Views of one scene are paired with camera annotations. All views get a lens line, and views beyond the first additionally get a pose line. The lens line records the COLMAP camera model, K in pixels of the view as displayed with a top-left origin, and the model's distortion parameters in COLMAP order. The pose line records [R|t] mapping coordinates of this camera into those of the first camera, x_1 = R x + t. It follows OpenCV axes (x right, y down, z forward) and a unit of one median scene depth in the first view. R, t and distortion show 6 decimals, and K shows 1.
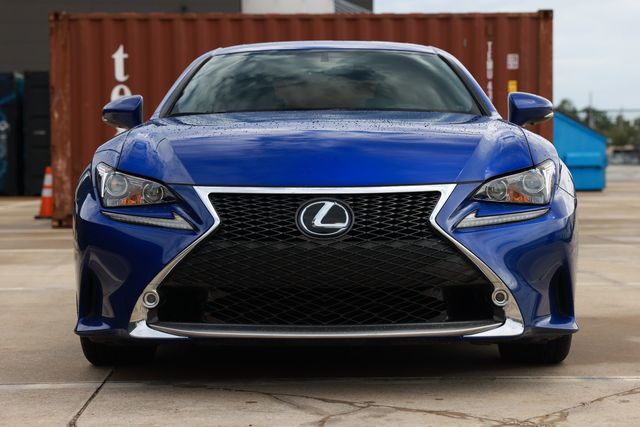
lens RADIAL K [[1316.2, 0, 320.0], [0, 1316.2, 213.5], [0, 0, 1]] dist [0.207795, -0.051882]
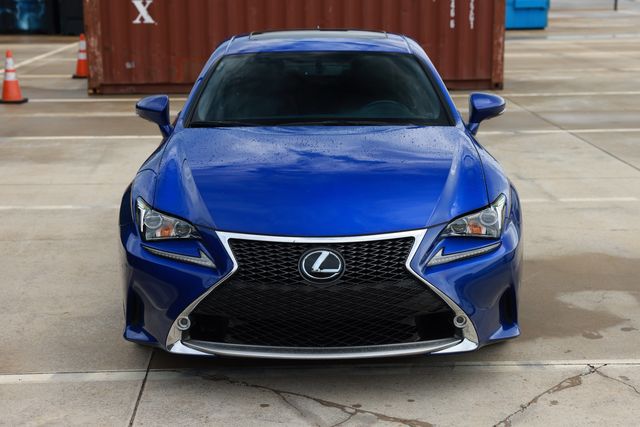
lens RADIAL K [[1090.3, 0, 320.0], [0, 1090.3, 213.5], [0, 0, 1]] dist [0.103770, 0.020810]
pose [[0.999935, -0.002560, 0.011106, -0.009273], [0.000553, 0.984194, 0.177094, -0.222564], [-0.011384, -0.177077, 0.984131, -0.009949]]
